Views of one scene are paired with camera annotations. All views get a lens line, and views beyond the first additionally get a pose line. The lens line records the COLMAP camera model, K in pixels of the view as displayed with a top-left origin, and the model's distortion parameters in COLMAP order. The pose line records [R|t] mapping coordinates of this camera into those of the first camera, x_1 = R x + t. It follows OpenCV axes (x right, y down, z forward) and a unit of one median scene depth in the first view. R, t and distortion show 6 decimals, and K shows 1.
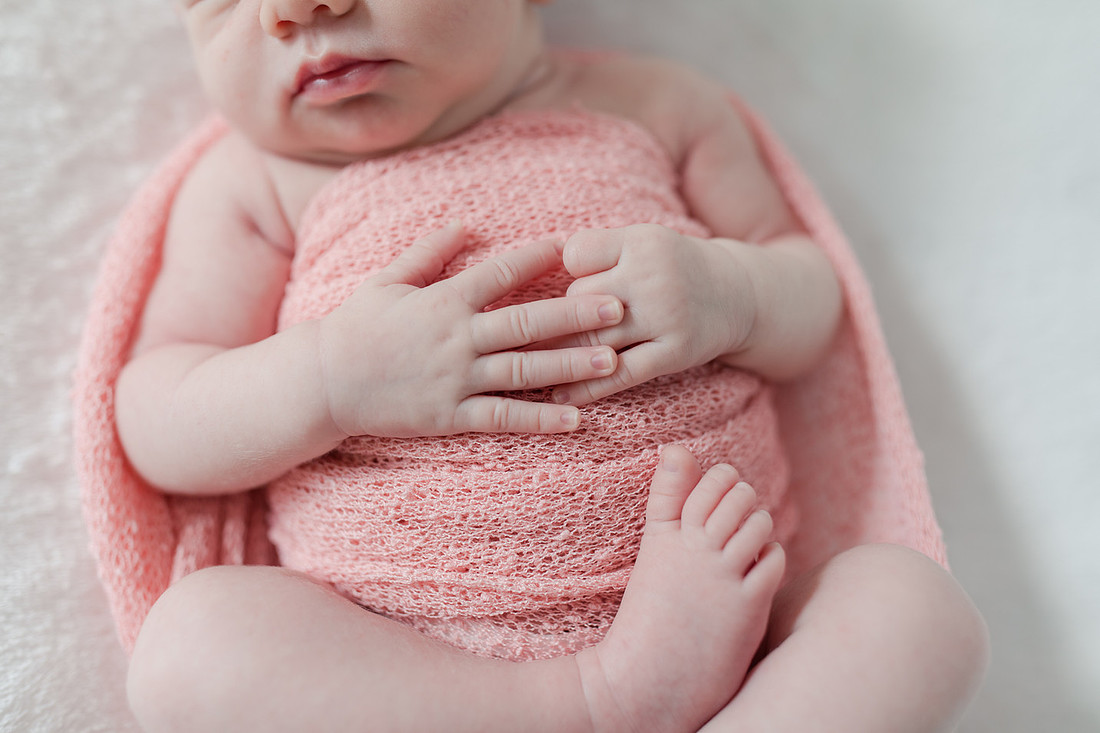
lens RADIAL K [[1084.3, 0, 550.4], [0, 1084.3, 378.5], [0, 0, 1]] dist [0.016468, 0.000000]
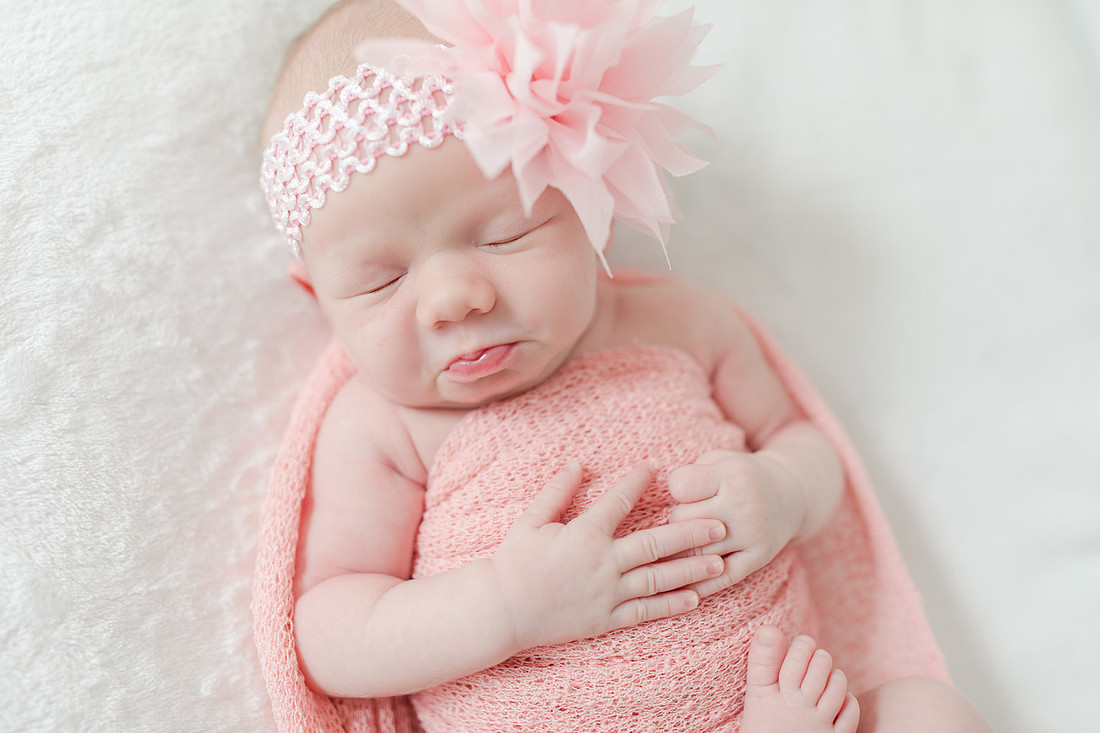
lens RADIAL K [[1084.3, 0, 548.8], [0, 1084.3, 365.4], [0, 0, 1]] dist [0.016468, 0.000000]
pose [[0.981561, -0.076325, 0.175247, -0.323142], [0.077490, 0.996993, 0.000193, -0.252752], [-0.174735, 0.013390, 0.984524, -0.231738]]
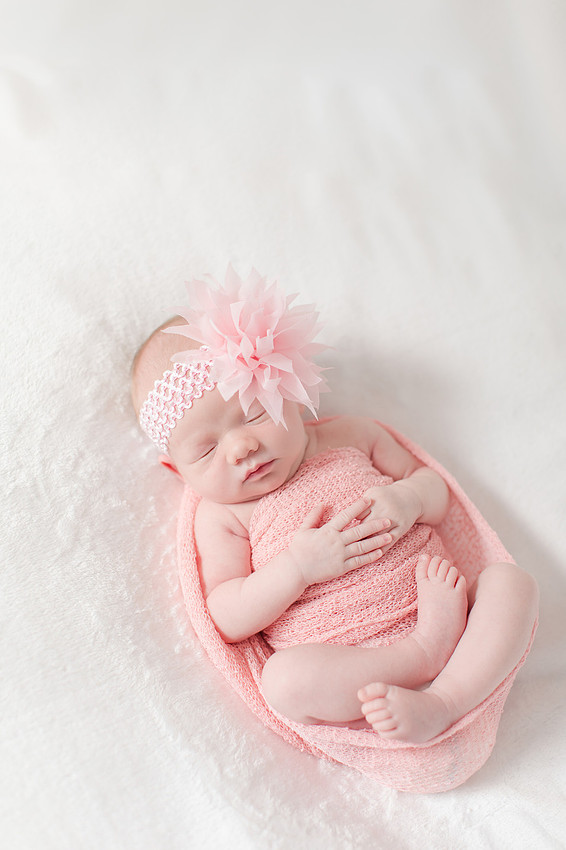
lens RADIAL K [[1306.5, 0, 280.9], [0, 1306.5, 420.9], [0, 0, 1]] dist [0.056773, 0.000000]
pose [[0.933994, -0.309319, 0.178820, -0.679659], [0.332484, 0.935690, -0.118060, 0.019251], [-0.130802, 0.169723, 0.976773, -2.244486]]
